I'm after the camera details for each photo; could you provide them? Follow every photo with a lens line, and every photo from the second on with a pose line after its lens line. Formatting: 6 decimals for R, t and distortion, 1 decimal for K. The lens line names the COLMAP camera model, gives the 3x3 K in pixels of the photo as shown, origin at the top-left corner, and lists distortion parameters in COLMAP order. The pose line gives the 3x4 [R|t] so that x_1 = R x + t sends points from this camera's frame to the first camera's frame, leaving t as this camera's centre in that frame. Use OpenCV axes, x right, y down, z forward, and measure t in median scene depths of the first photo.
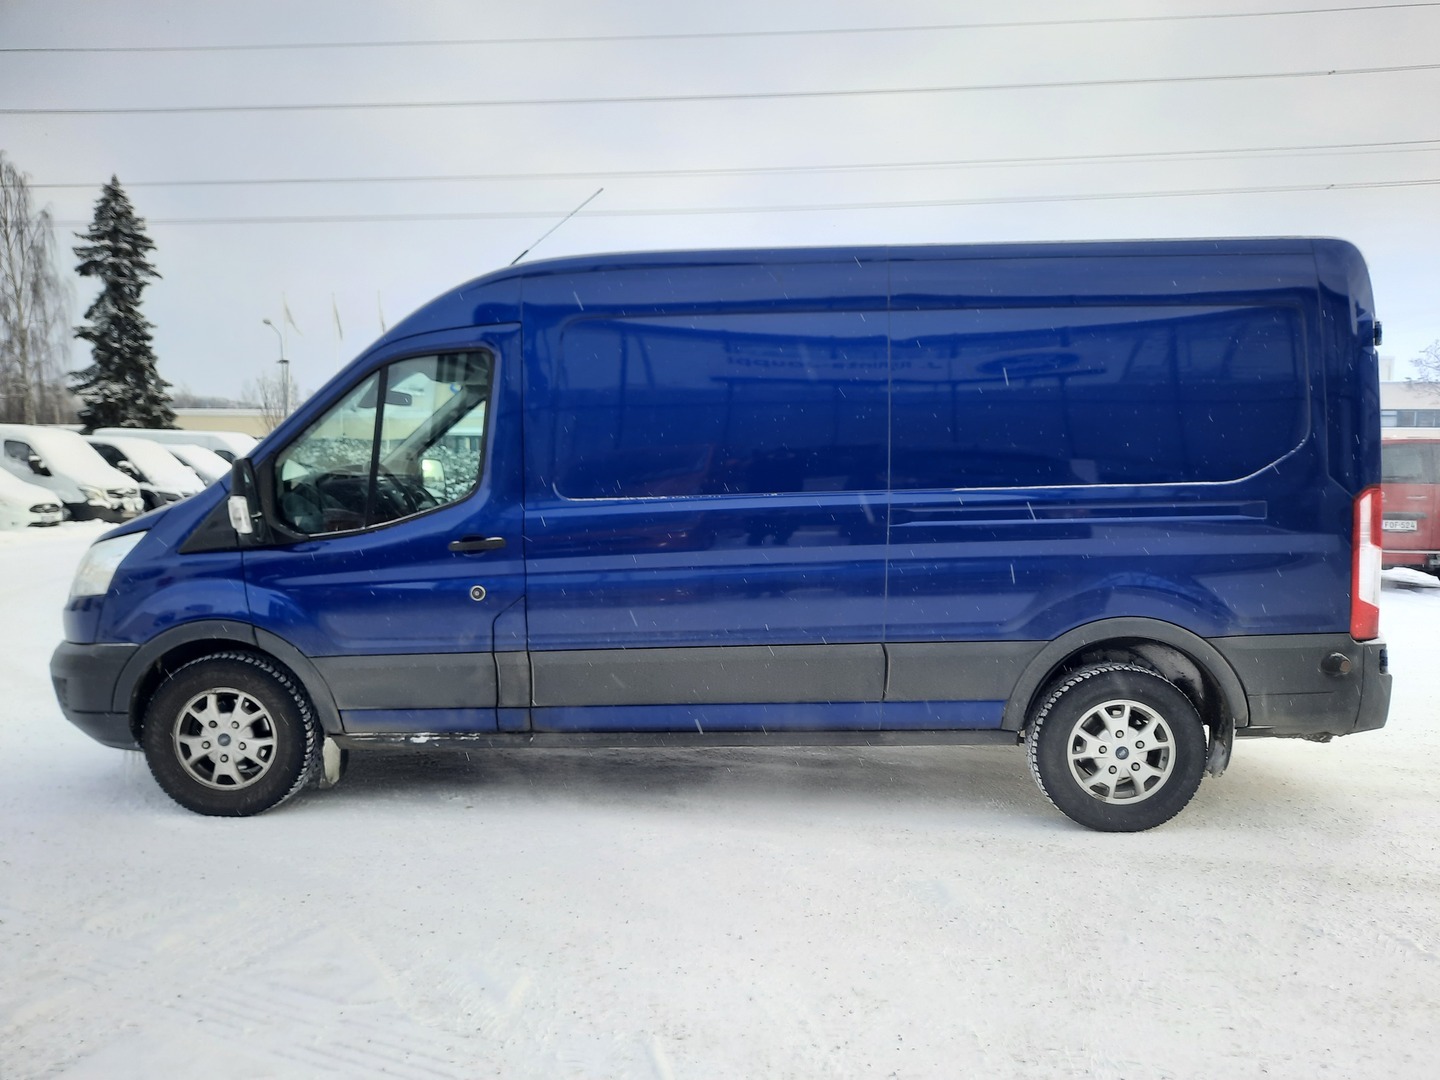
lens RADIAL K [[1049.2, 0, 730.5], [0, 1049.2, 549.1], [0, 0, 1]] dist [0.071290, -0.078996]
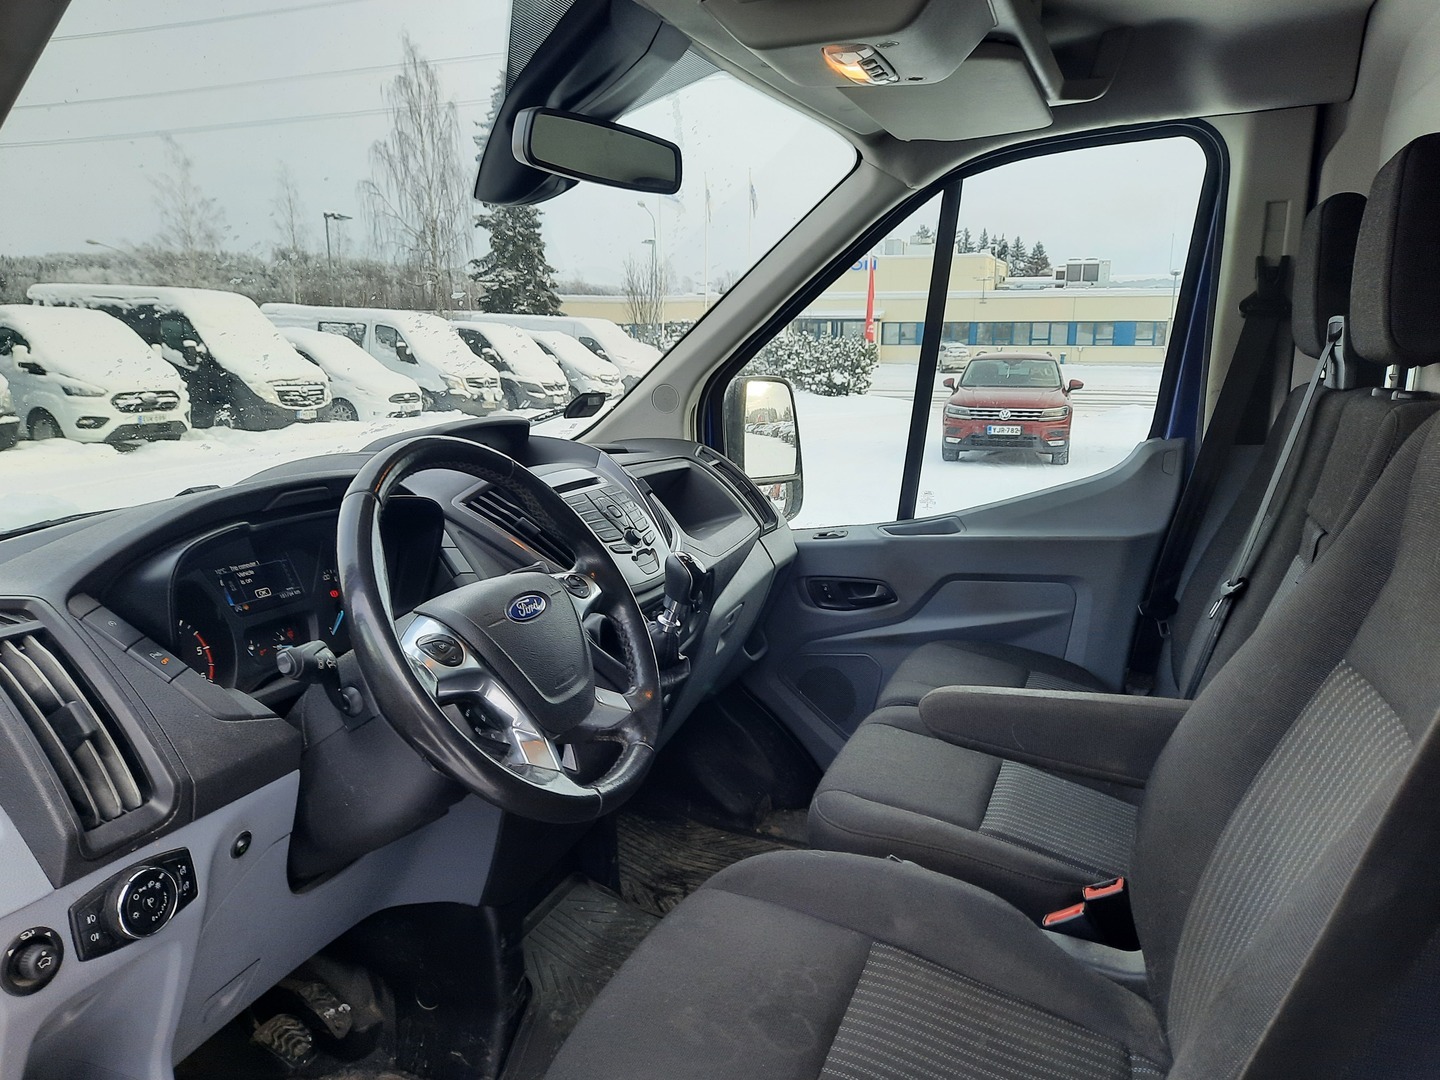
lens RADIAL K [[1049.2, 0, 730.5], [0, 1049.2, 549.1], [0, 0, 1]] dist [0.071290, -0.078996]
pose [[0.944605, 0.069045, -0.320864, -0.039685], [-0.034463, 0.993083, 0.112238, -0.016085], [0.326395, -0.094963, 0.940451, 0.149865]]
